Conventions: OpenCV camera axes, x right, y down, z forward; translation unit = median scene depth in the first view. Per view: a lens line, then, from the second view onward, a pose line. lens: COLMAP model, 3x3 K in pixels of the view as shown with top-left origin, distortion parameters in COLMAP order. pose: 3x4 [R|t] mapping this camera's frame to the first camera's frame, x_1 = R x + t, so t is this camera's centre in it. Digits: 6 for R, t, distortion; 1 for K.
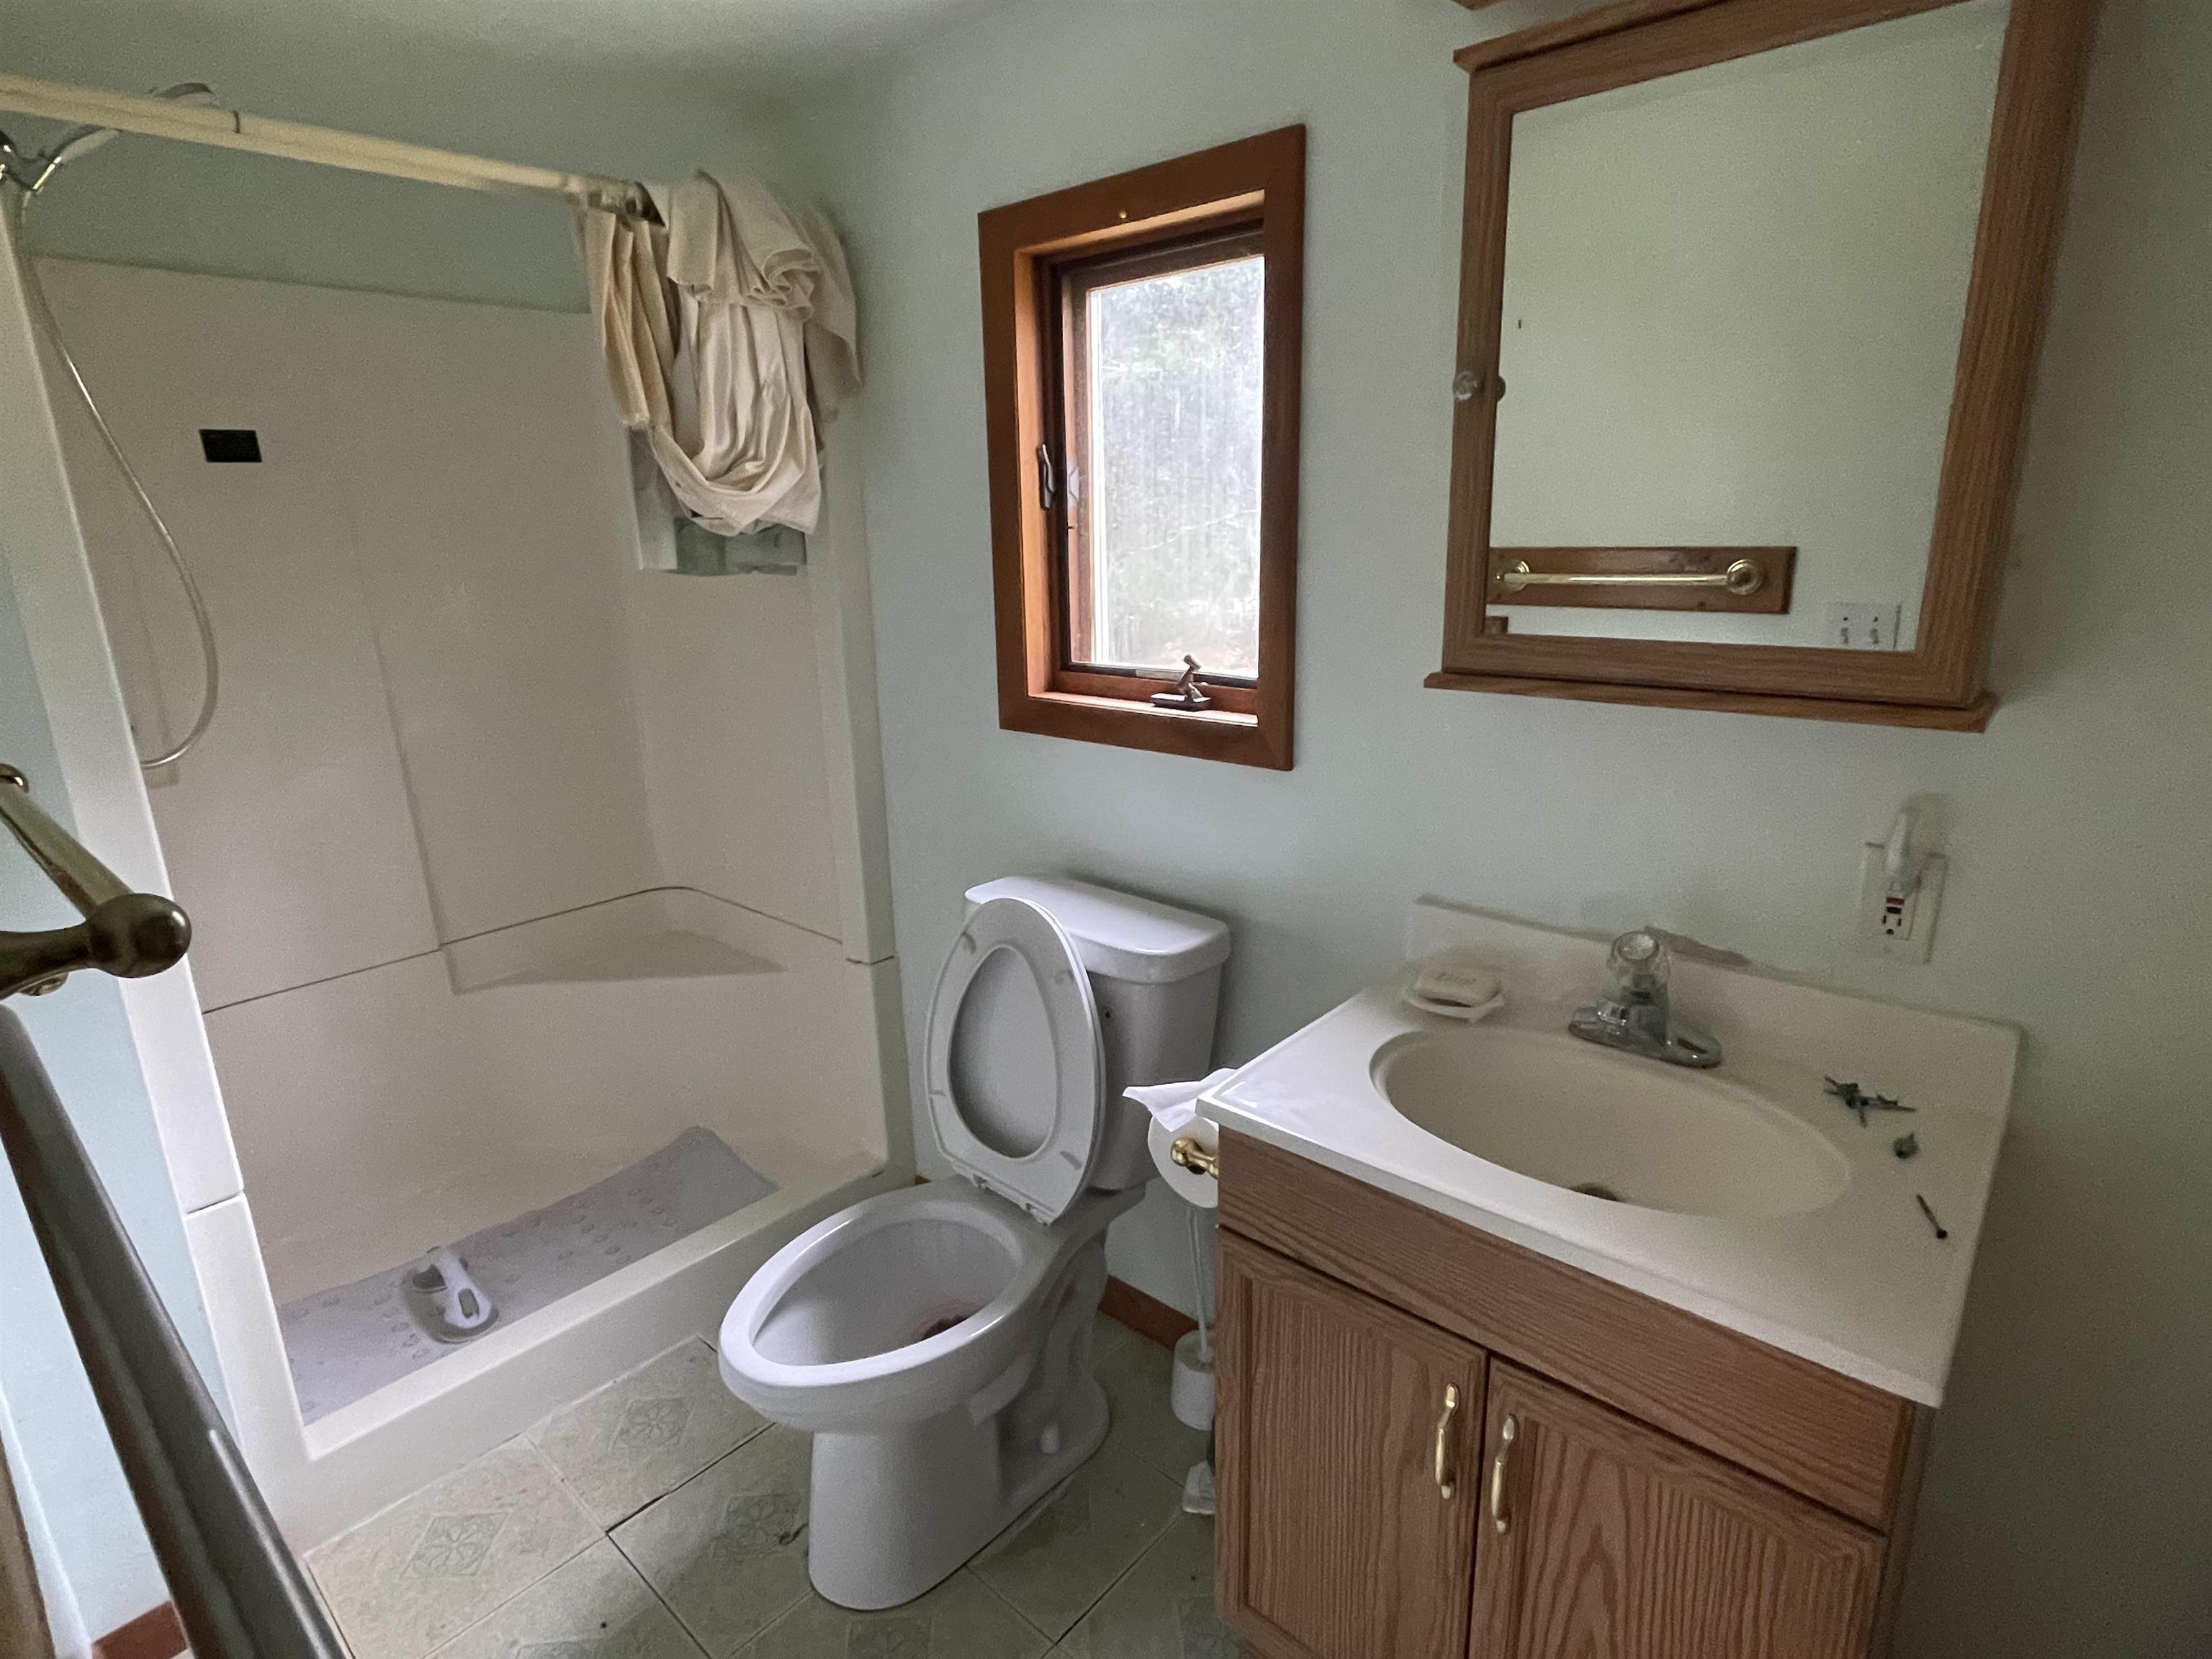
lens RADIAL K [[1159.0, 0, 1112.3], [0, 1159.0, 824.3], [0, 0, 1]] dist [0.004934, 0.000342]
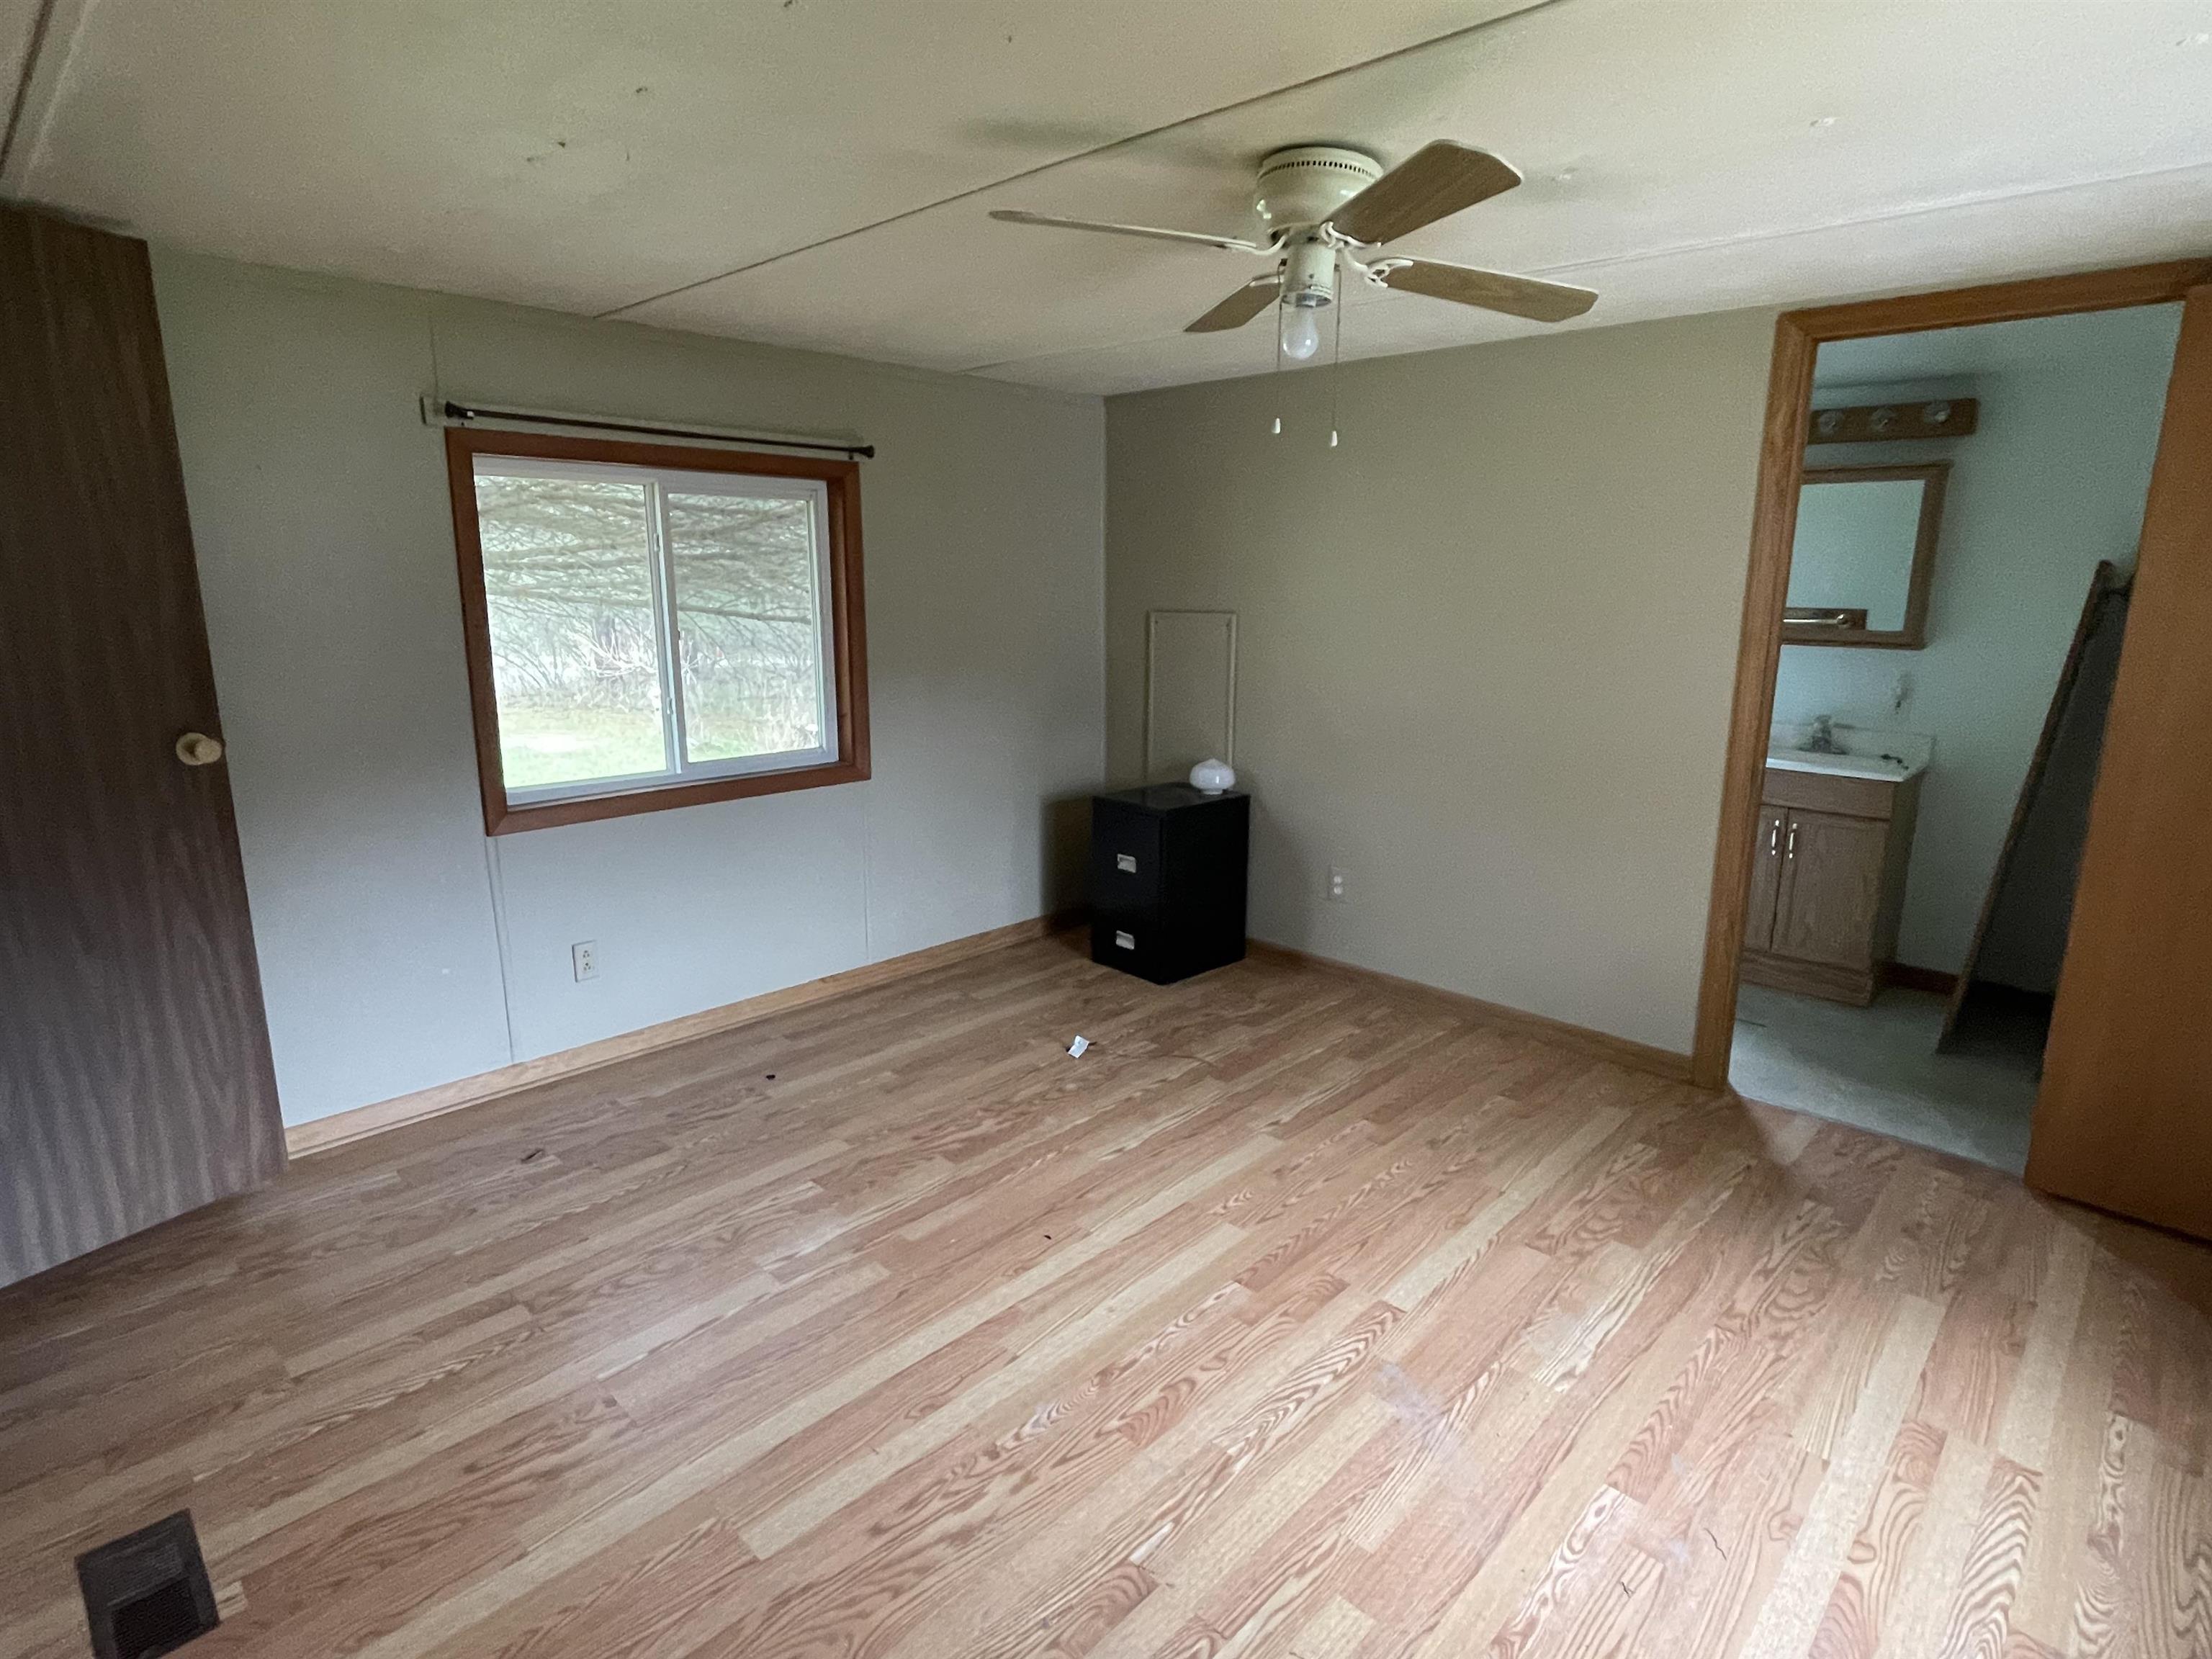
lens RADIAL K [[1159.0, 0, 1100.6], [0, 1159.0, 829.0], [0, 0, 1]] dist [0.004934, 0.000342]
pose [[0.998805, 0.044832, -0.019469, -1.753893], [-0.045775, 0.997647, -0.051040, 0.769475], [0.017135, 0.051870, 0.998507, -2.686645]]
